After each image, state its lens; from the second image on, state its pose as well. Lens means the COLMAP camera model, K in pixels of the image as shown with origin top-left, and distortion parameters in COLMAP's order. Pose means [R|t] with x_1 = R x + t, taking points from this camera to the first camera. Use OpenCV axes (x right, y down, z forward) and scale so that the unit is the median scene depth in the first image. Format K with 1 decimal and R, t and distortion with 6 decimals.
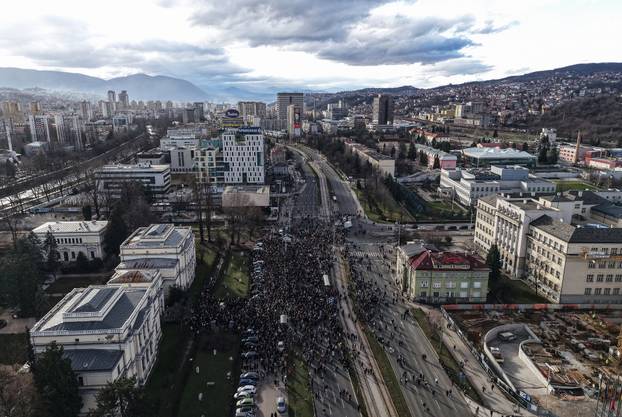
lens RADIAL K [[448.6, 0, 311.0], [0, 448.6, 208.5], [0, 0, 1]] dist [0.012647, -0.001887]
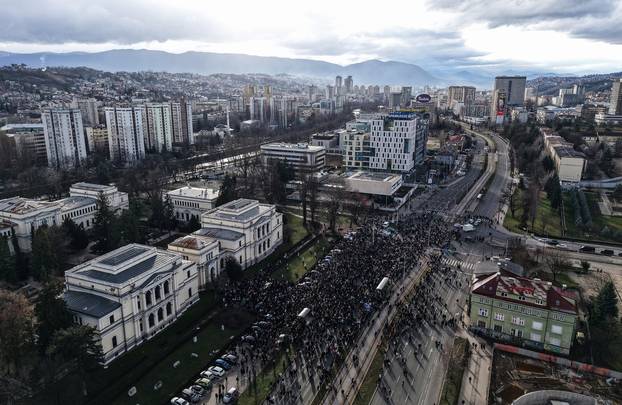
lens RADIAL K [[445.3, 0, 311.6], [0, 445.3, 193.8], [0, 0, 1]] dist [0.046460, -0.062423]
pose [[0.883355, 0.115213, -0.454324, 0.200979], [-0.114090, 0.993018, 0.029991, -0.020342], [0.454607, 0.025341, 0.890331, 0.083724]]
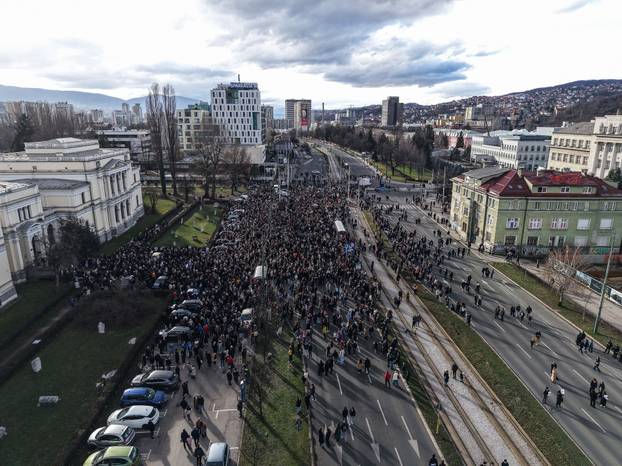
lens RADIAL K [[419.3, 0, 315.7], [0, 419.3, 235.4], [0, 0, 1]] dist [0.005210, -0.002303]
pose [[0.999969, 0.004233, -0.006608, 0.003395], [-0.004058, 0.999649, 0.026164, 0.107178], [0.006716, -0.026136, 0.999636, 0.289789]]
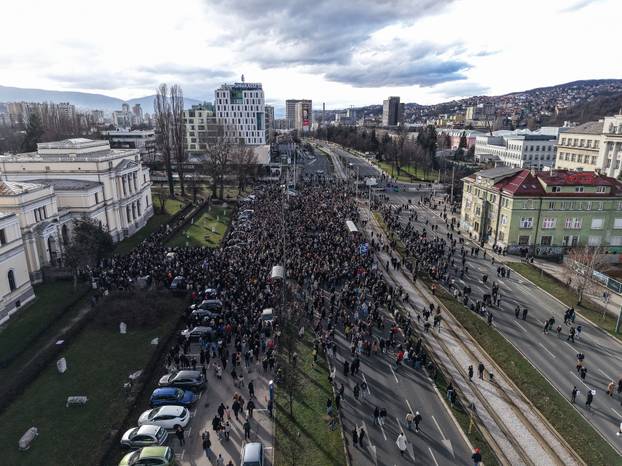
lens RADIAL K [[419.3, 0, 315.7], [0, 419.3, 235.4], [0, 0, 1]] dist [0.005210, -0.002303]
pose [[0.999977, 0.002645, -0.006306, -0.007671], [-0.002482, 0.999666, 0.025716, 0.107325], [0.006372, -0.025700, 0.999649, 0.289787]]
